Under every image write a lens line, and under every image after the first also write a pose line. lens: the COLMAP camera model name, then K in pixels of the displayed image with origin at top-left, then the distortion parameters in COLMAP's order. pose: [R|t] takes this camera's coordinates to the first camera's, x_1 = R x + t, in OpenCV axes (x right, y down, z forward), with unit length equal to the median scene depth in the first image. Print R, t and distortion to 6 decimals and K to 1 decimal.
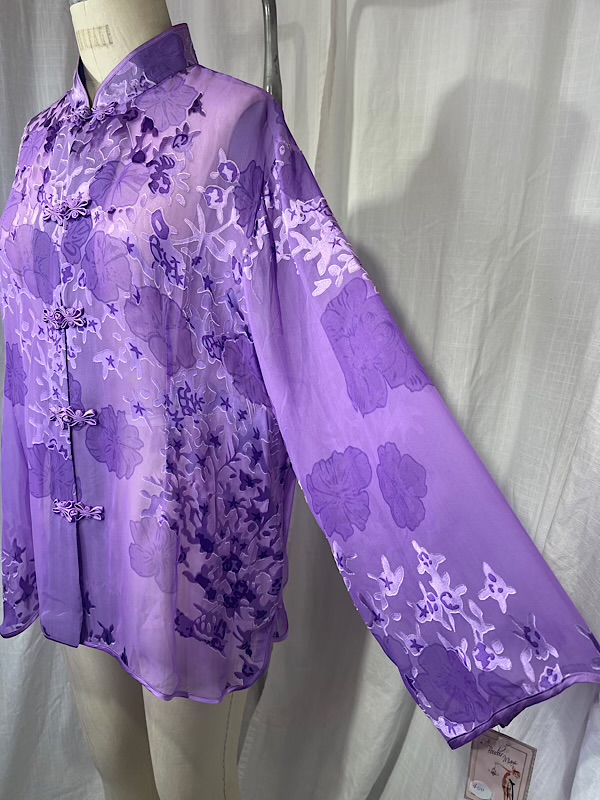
lens RADIAL K [[586.2, 0, 303.0], [0, 586.2, 402.8], [0, 0, 1]] dist [0.017745, -0.037699]
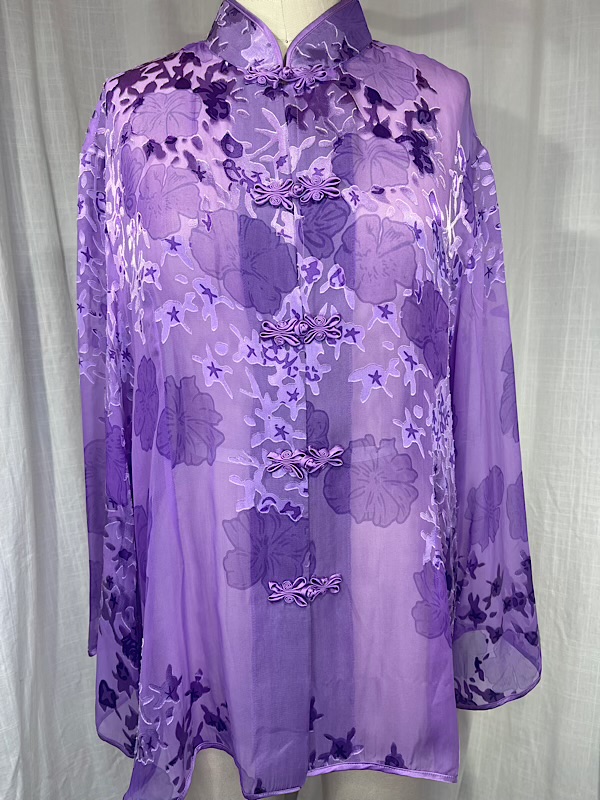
lens RADIAL K [[586.2, 0, 311.8], [0, 586.2, 417.8], [0, 0, 1]] dist [0.017745, -0.037699]
pose [[0.876896, -0.128607, 0.463157, -0.780225], [0.157385, 0.987249, -0.023844, -0.011297], [-0.454185, 0.093803, 0.885955, 0.332948]]
